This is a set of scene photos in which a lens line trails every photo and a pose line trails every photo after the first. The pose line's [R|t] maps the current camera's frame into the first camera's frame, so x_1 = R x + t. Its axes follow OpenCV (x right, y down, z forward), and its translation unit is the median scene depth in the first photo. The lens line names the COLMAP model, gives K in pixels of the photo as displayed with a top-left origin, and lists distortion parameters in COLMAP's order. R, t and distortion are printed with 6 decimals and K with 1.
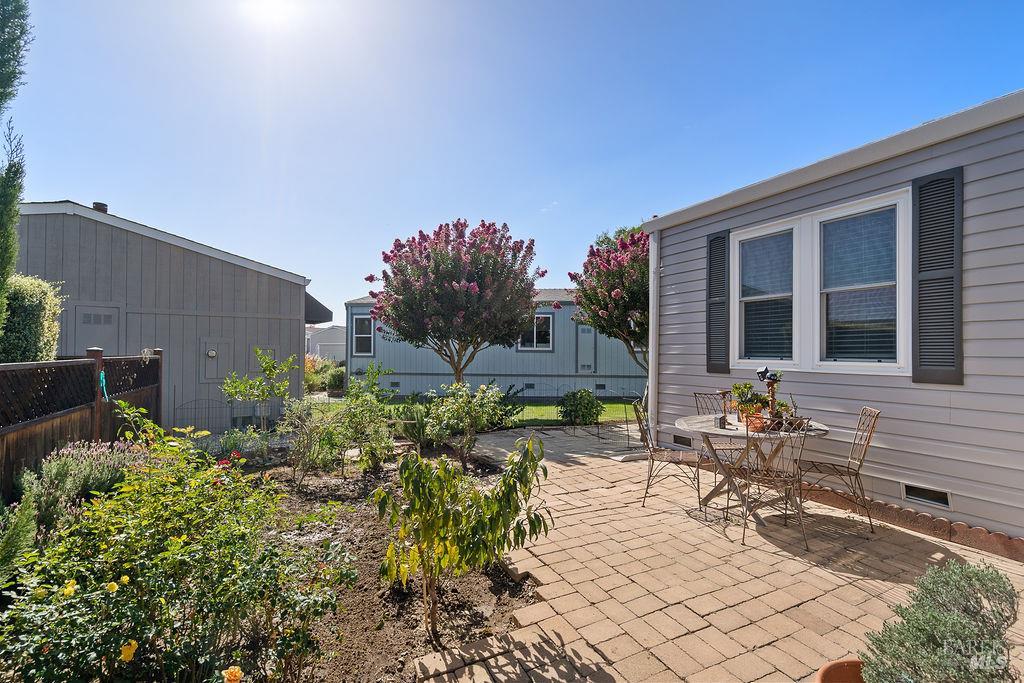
lens RADIAL K [[464.6, 0, 509.3], [0, 464.6, 347.2], [0, 0, 1]] dist [-0.000841, 0.000443]
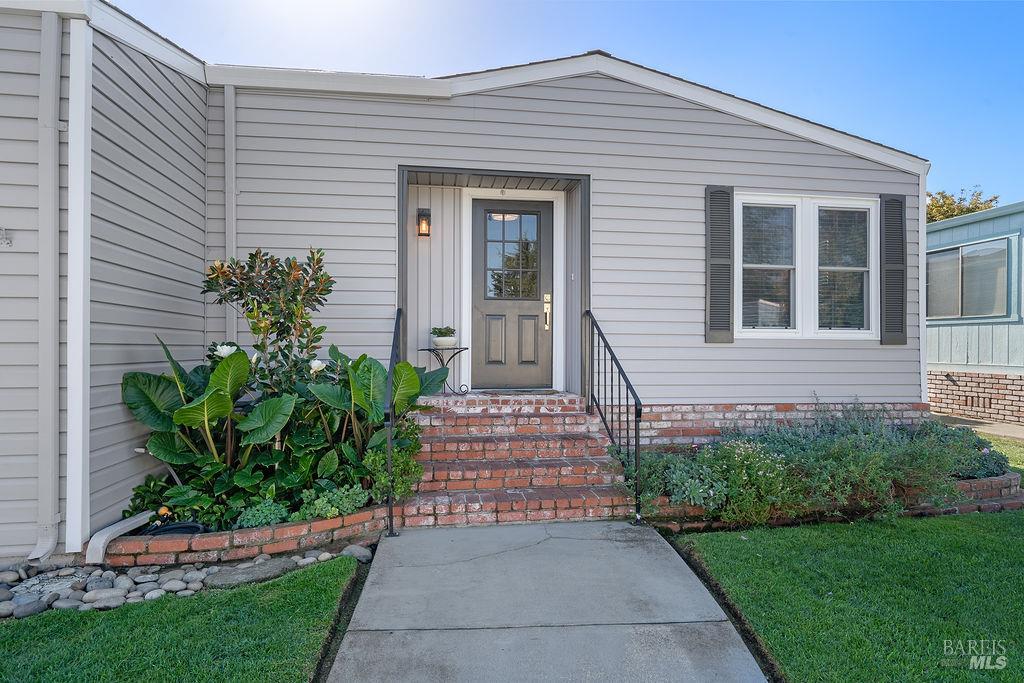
lens RADIAL K [[567.8, 0, 509.4], [0, 567.8, 342.1], [0, 0, 1]] dist [0.008984, 0.000766]
pose [[0.304199, -0.001238, 0.952608, -0.890384], [-0.017186, 0.999829, 0.006787, 0.064733], [-0.952453, -0.018436, 0.304126, 1.301965]]
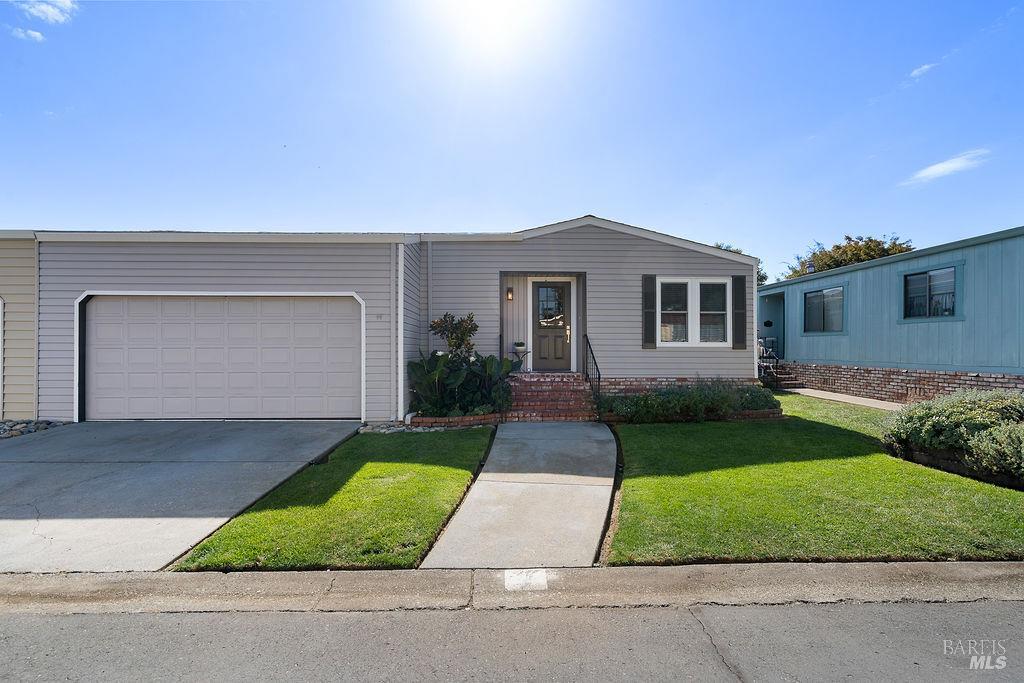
lens RADIAL K [[464.6, 0, 509.3], [0, 464.6, 347.2], [0, 0, 1]] dist [-0.000841, 0.000443]
pose [[0.411223, -0.007902, 0.911501, -1.872096], [-0.011940, 0.999830, 0.014055, 0.033826], [-0.911457, -0.016663, 0.411058, 0.917805]]
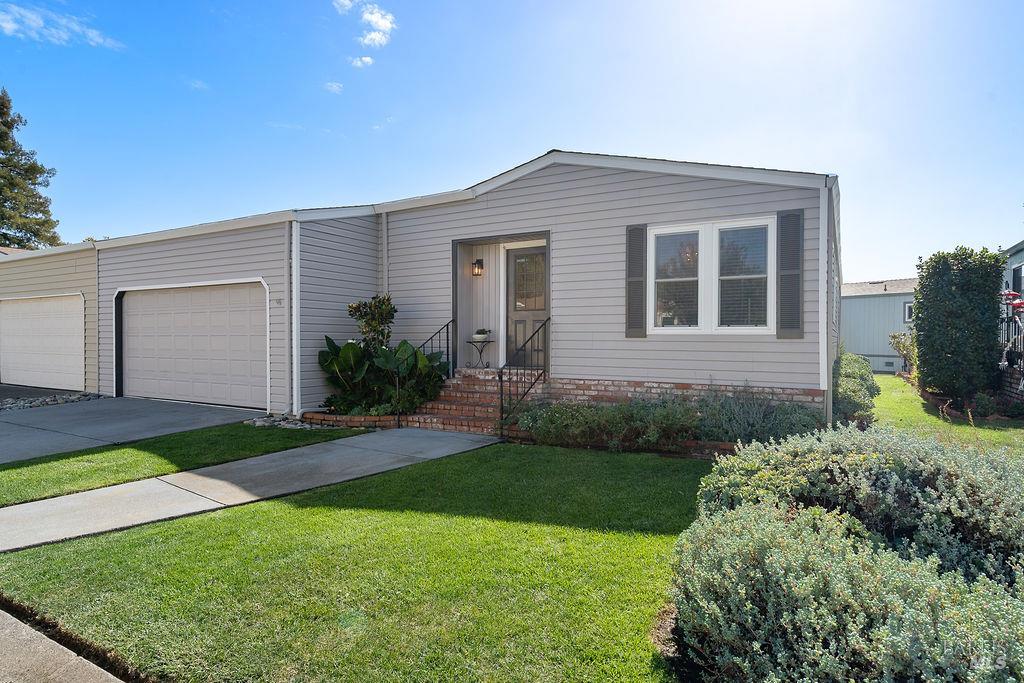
lens RADIAL K [[567.8, 0, 509.4], [0, 567.8, 342.1], [0, 0, 1]] dist [0.008984, 0.000766]
pose [[0.828877, -0.009596, 0.559349, -0.854089], [-0.005067, 0.999683, 0.024659, 0.037725], [-0.559408, -0.023273, 0.828565, -0.097154]]
